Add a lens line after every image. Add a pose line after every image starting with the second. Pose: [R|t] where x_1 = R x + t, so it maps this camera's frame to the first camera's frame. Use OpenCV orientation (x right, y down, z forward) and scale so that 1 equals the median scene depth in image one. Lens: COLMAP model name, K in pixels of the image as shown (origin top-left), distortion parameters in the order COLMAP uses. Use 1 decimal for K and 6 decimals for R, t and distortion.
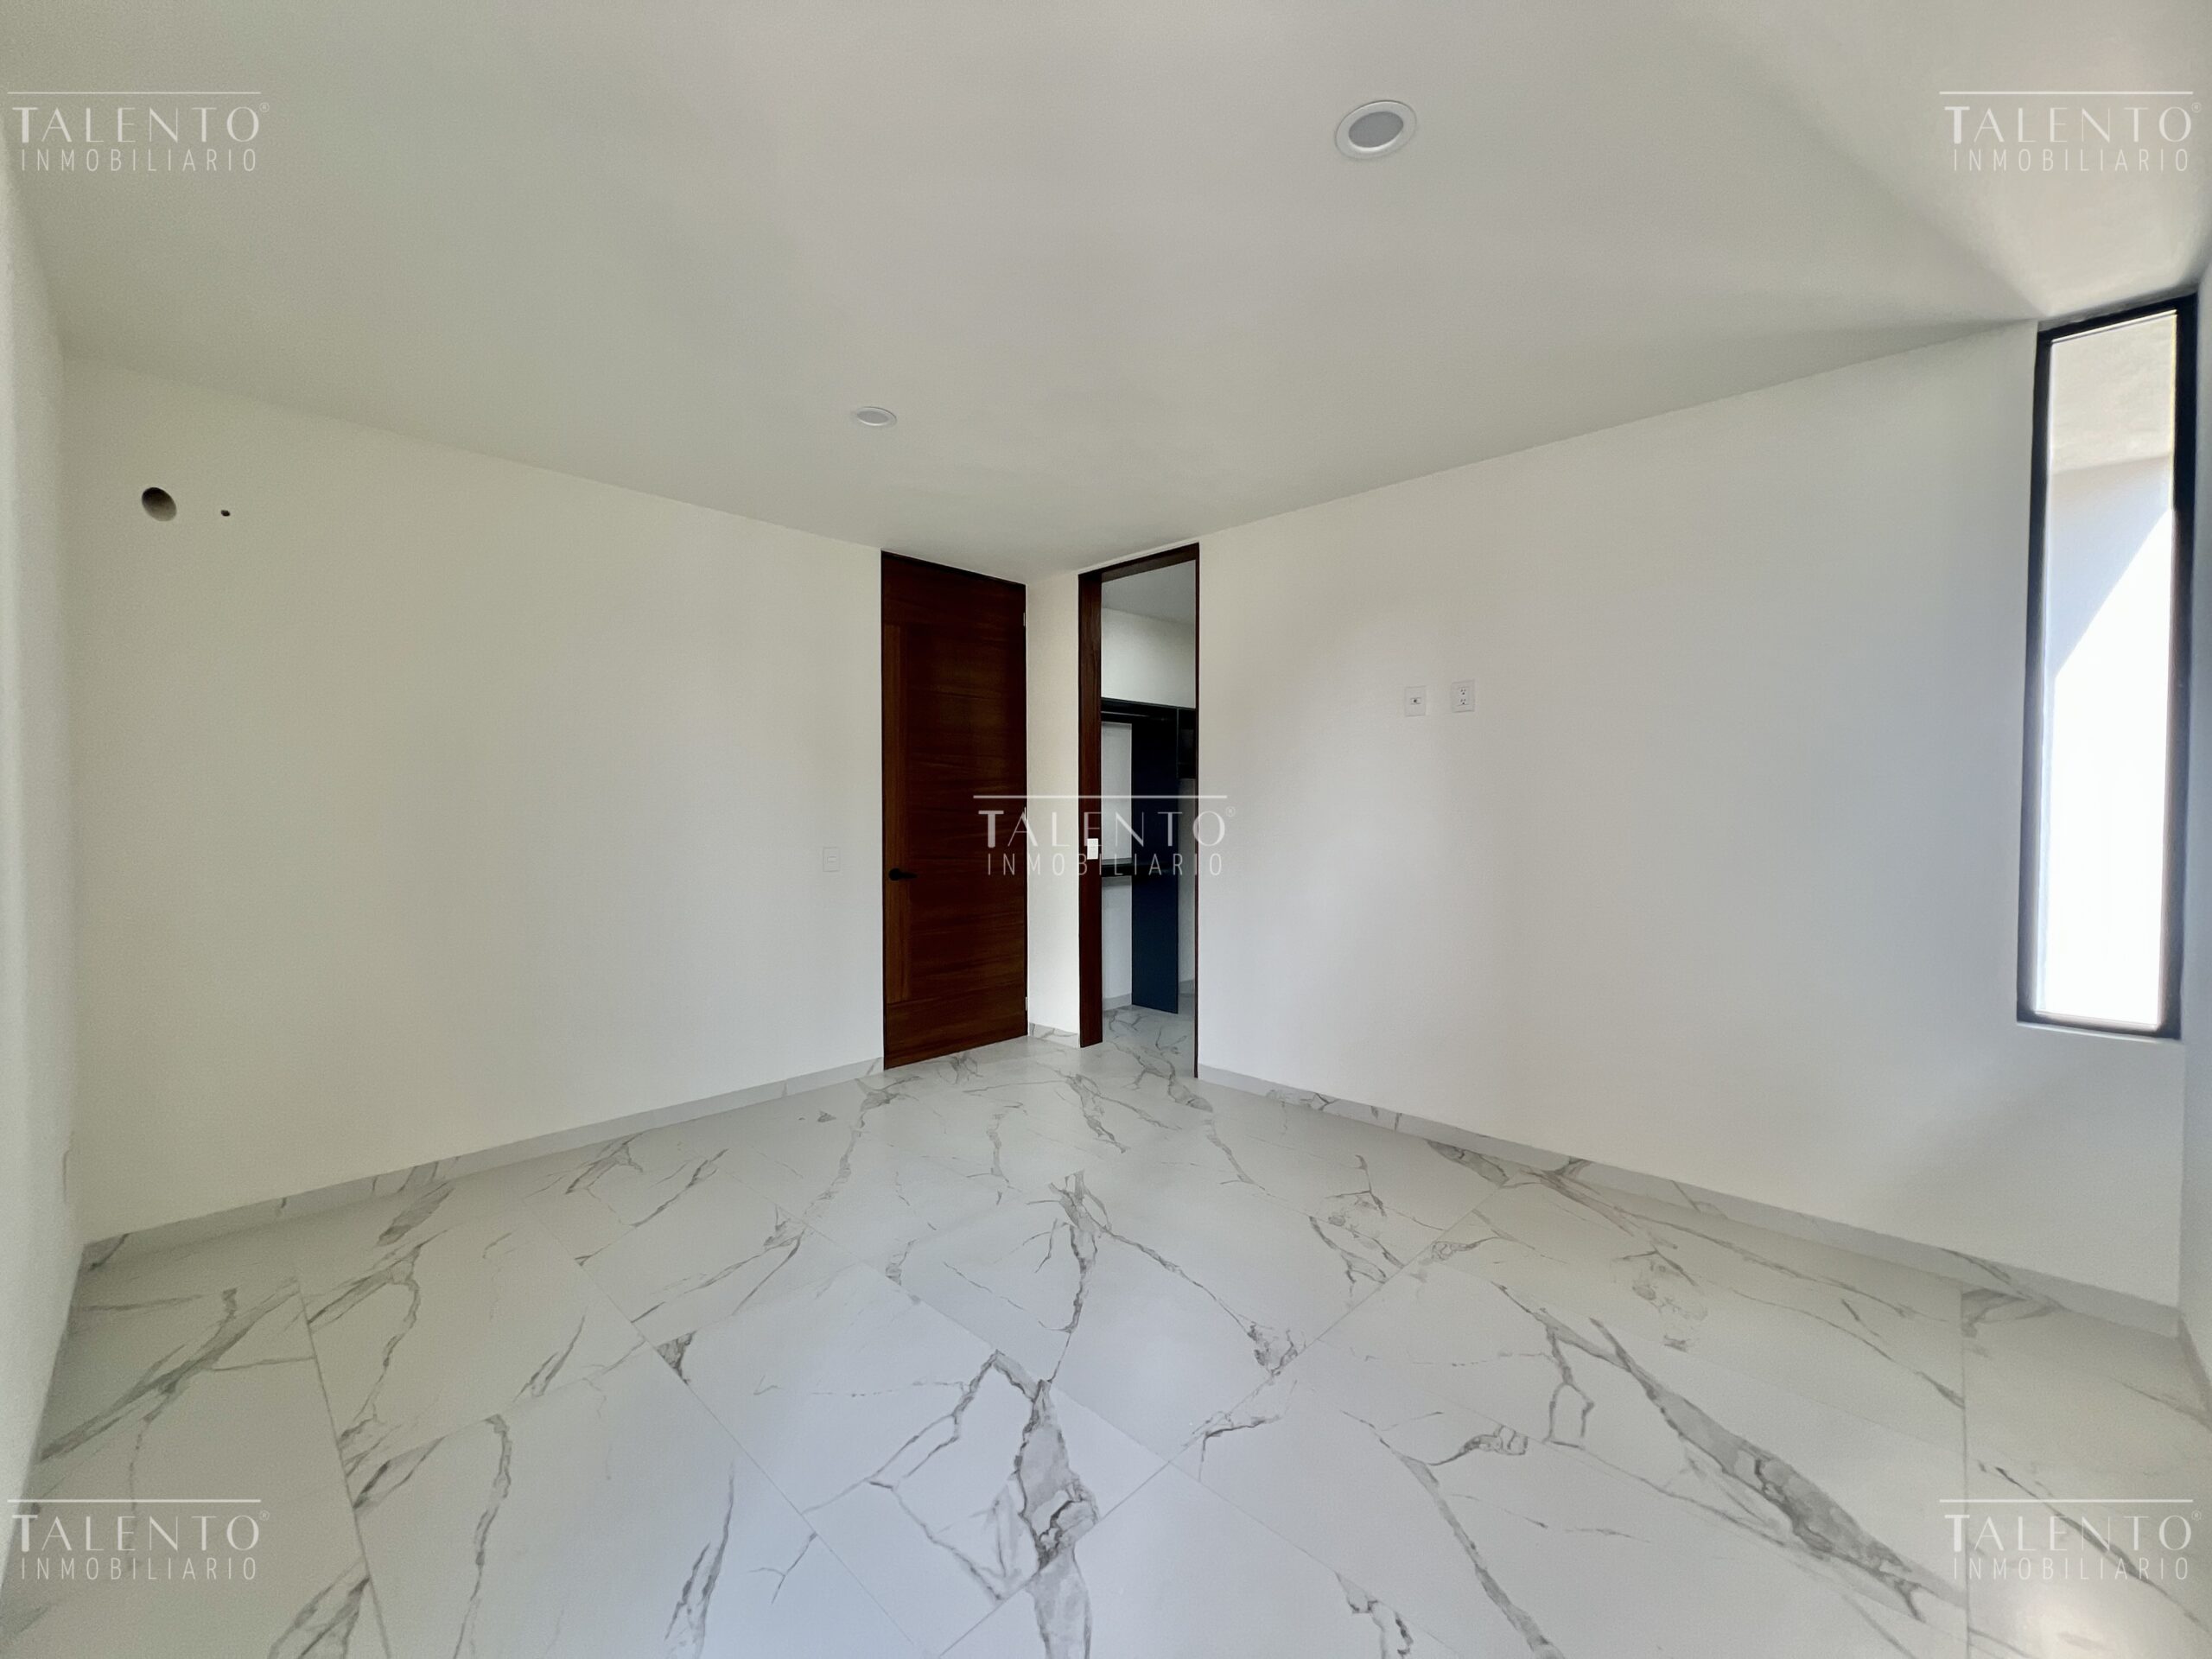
lens RADIAL K [[893.4, 0, 1107.0], [0, 893.4, 825.9], [0, 0, 1]] dist [-0.001432, 0.001327]
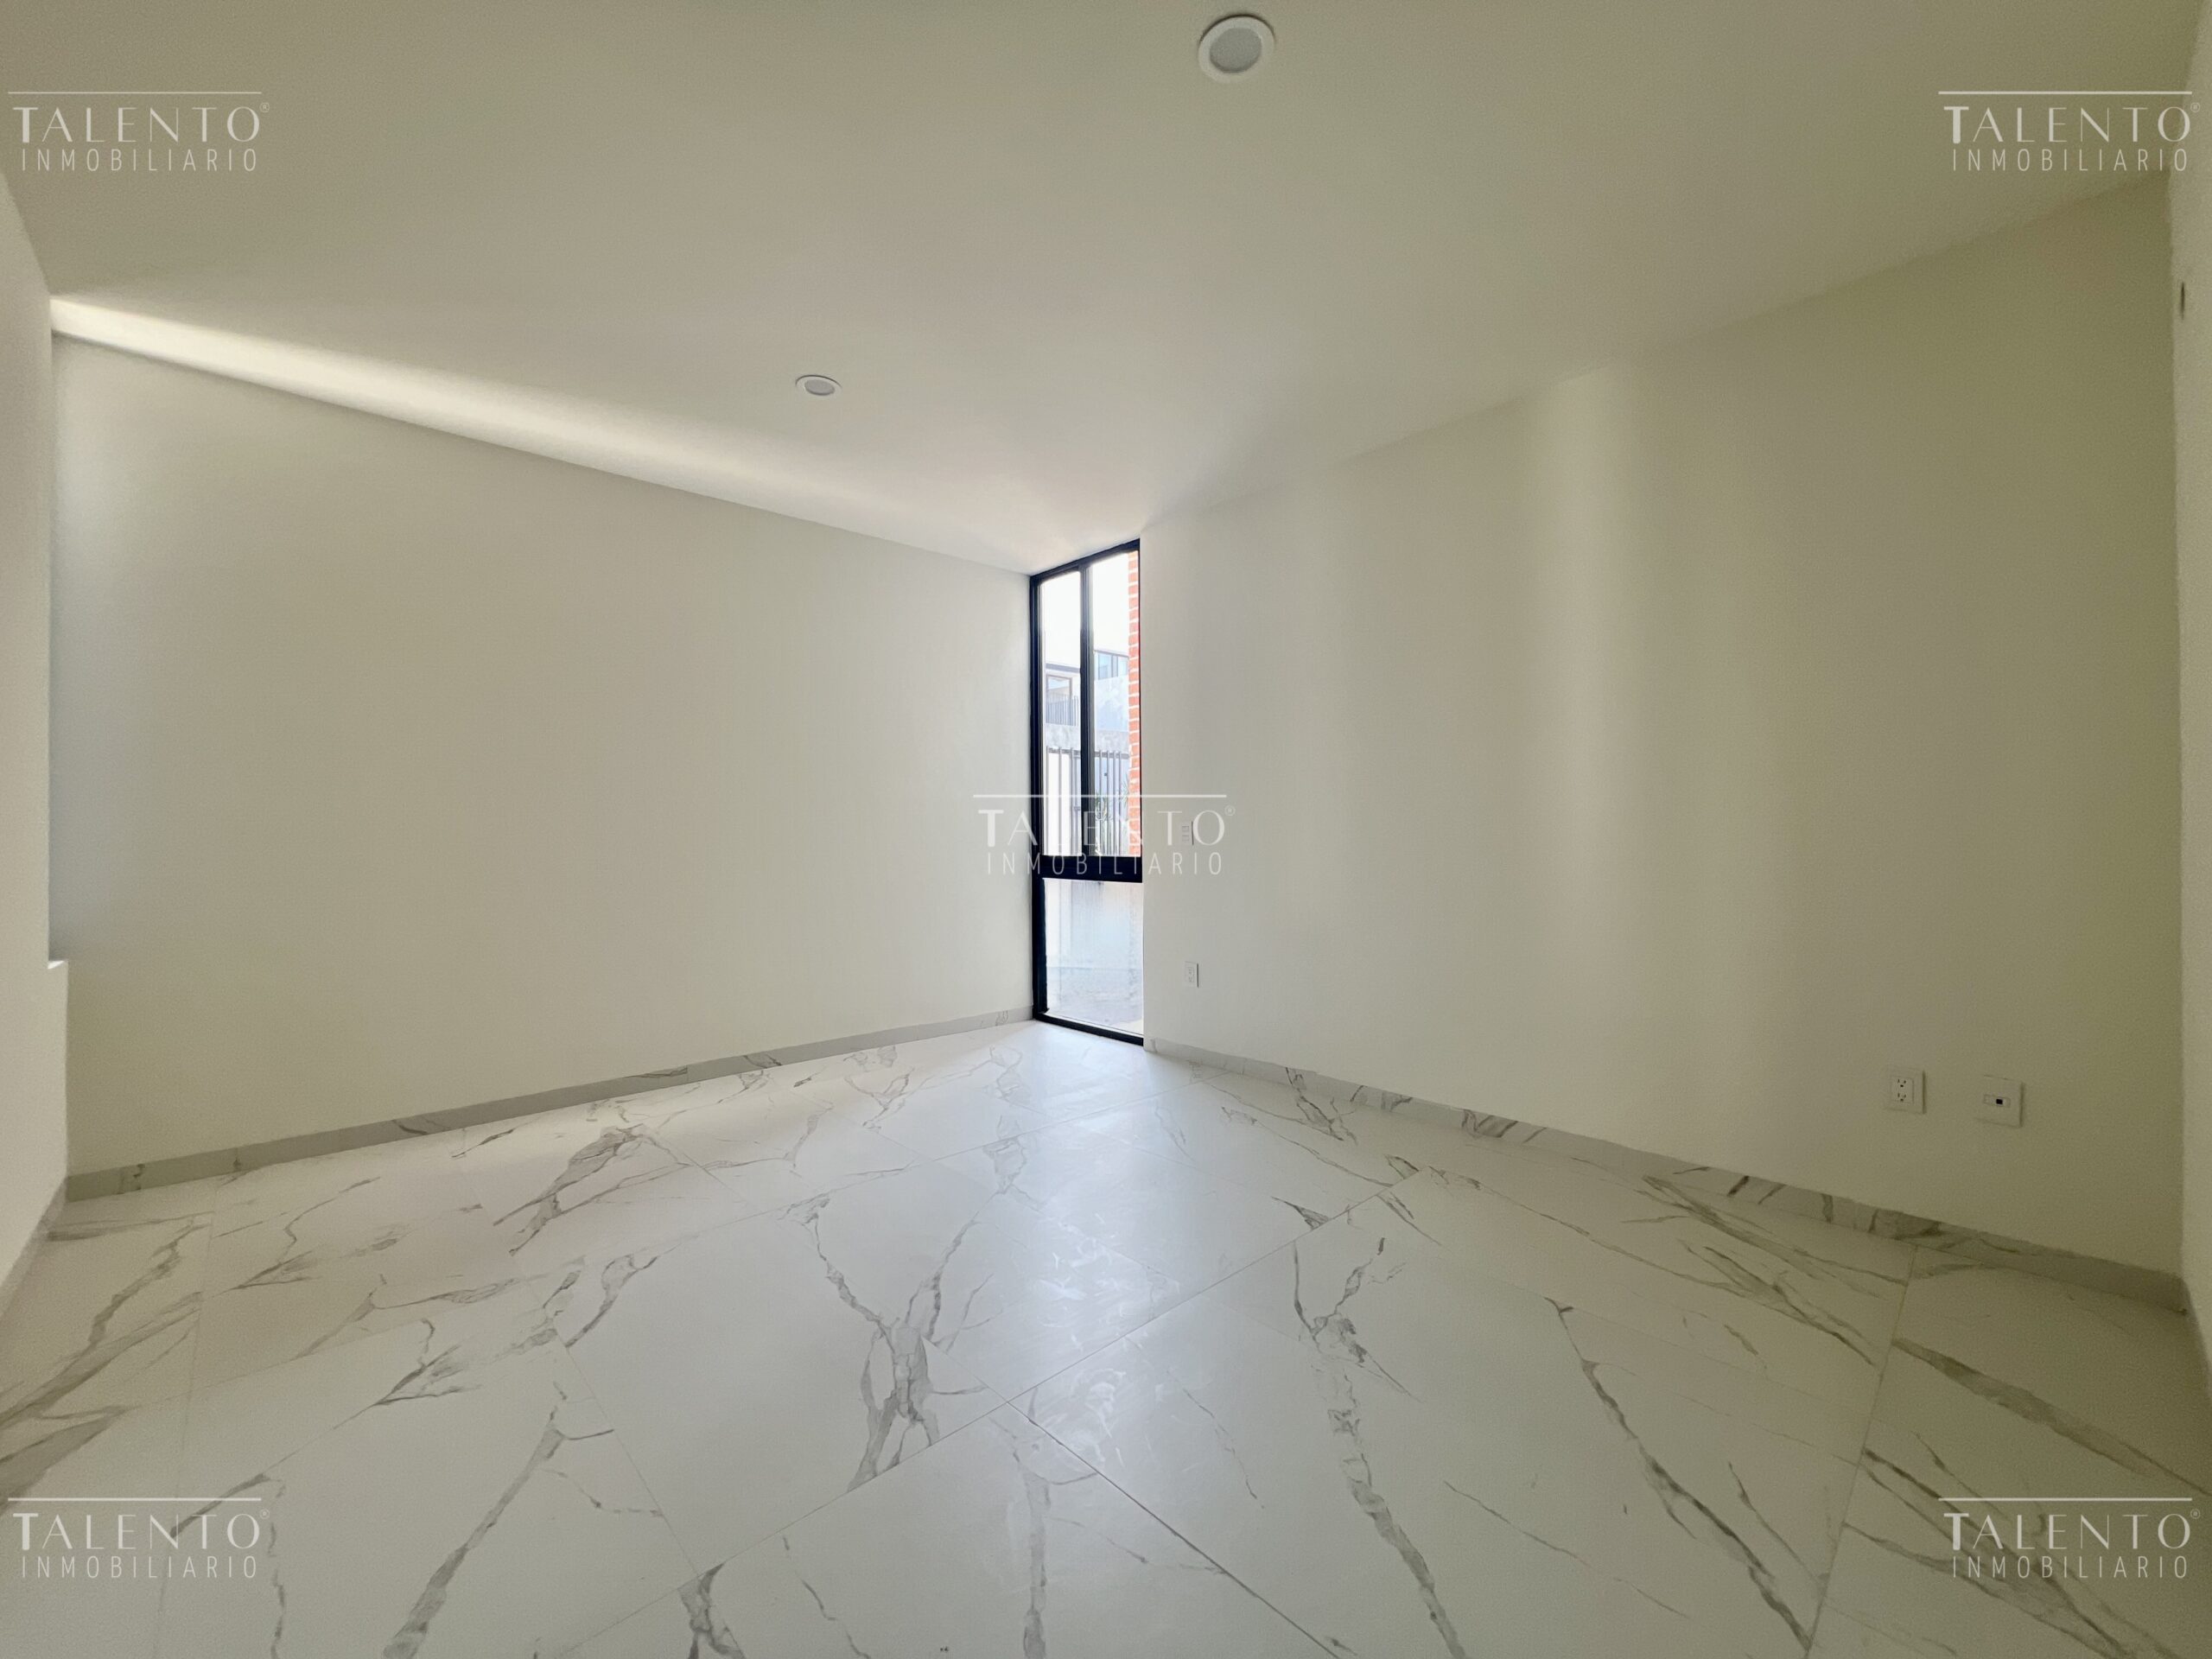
lens RADIAL K [[893.4, 0, 1104.9], [0, 893.4, 825.8], [0, 0, 1]] dist [-0.001432, 0.001327]
pose [[-0.998844, 0.006207, 0.047676, -0.238034], [0.007081, 0.999810, 0.018185, 0.046653], [-0.047554, 0.018502, -0.998697, 1.893264]]
